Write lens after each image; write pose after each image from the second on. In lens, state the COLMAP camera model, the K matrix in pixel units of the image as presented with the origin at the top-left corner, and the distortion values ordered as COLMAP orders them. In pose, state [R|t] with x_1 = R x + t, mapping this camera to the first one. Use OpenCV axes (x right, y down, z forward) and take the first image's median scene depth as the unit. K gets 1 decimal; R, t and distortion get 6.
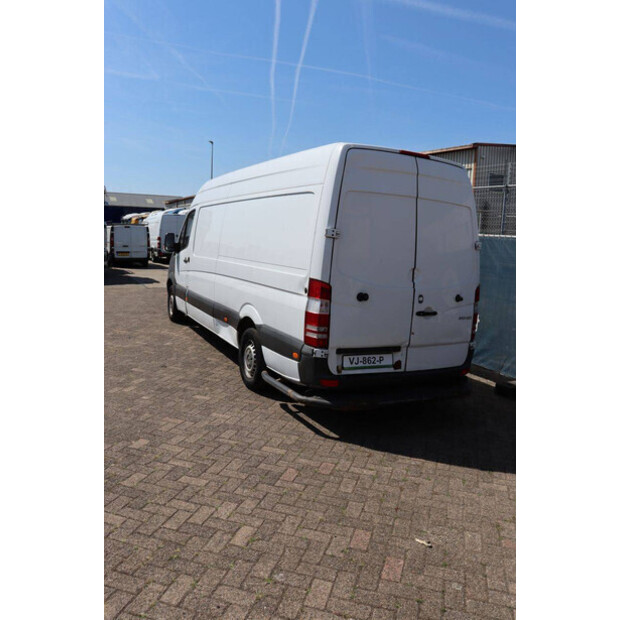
lens RADIAL K [[511.1, 0, 310.0], [0, 511.1, 310.0], [0, 0, 1]] dist [-0.182041, 0.178100]
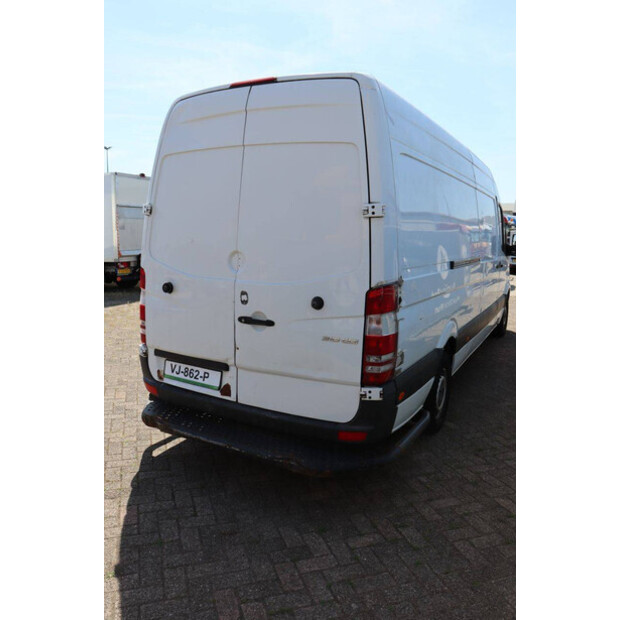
lens RADIAL K [[511.1, 0, 310.0], [0, 511.1, 310.0], [0, 0, 1]] dist [-0.182041, 0.178100]
pose [[0.573244, 0.080842, -0.815387, 0.825652], [-0.099269, 0.994643, 0.028825, -0.034029], [0.813349, 0.064419, 0.578198, 0.703904]]
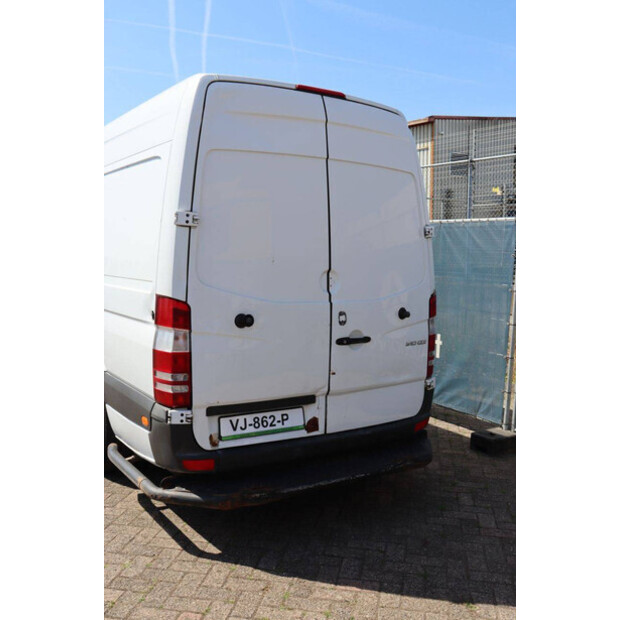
lens RADIAL K [[626.0, 0, 310.0], [0, 626.0, 310.0], [0, 0, 1]] dist [-0.106843, 0.152937]
pose [[0.992920, -0.054434, 0.105581, 0.098849], [0.058471, 0.997657, -0.035520, -0.006649], [-0.103400, 0.041442, 0.993776, 0.232628]]
